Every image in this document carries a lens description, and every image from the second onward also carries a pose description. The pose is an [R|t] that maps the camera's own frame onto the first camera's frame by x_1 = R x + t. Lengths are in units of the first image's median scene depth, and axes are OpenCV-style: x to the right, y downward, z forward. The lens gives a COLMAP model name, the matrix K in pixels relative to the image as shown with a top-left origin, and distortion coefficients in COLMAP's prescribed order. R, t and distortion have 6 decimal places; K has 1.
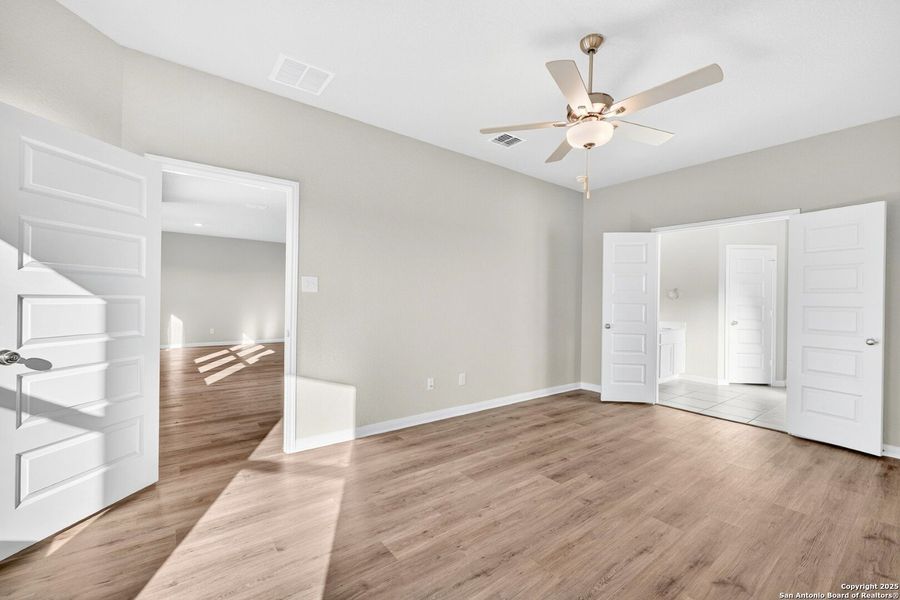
lens RADIAL K [[362.2, 0, 450.0], [0, 362.2, 300.0], [0, 0, 1]] dist [-0.003187, -0.000179]
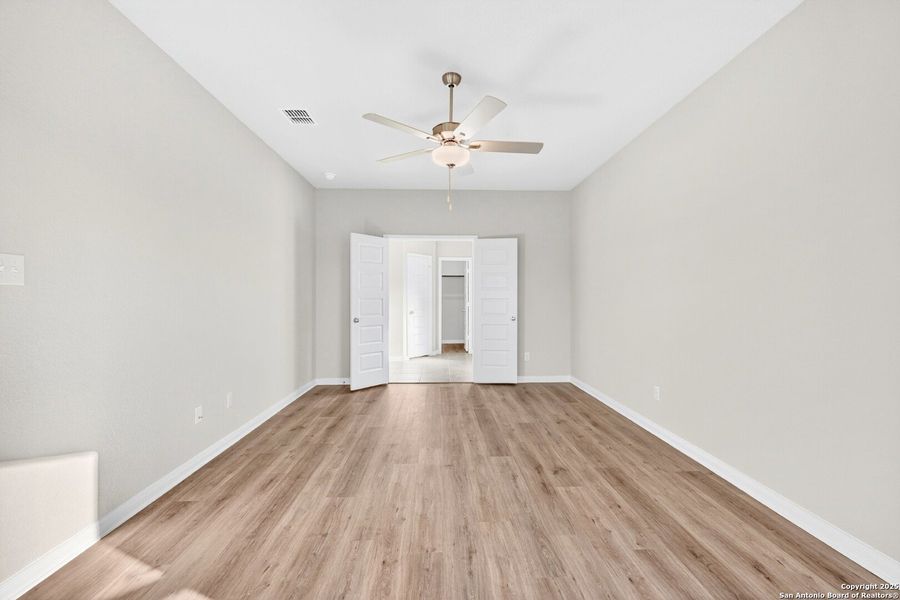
lens RADIAL K [[359.6, 0, 451.5], [0, 359.6, 297.6], [0, 0, 1]] dist [-0.000954, 0.000061]
pose [[0.597318, -0.013087, 0.801897, -0.397237], [0.008305, 0.999914, 0.010133, -0.005771], [-0.801961, 0.000607, 0.597376, 0.208030]]
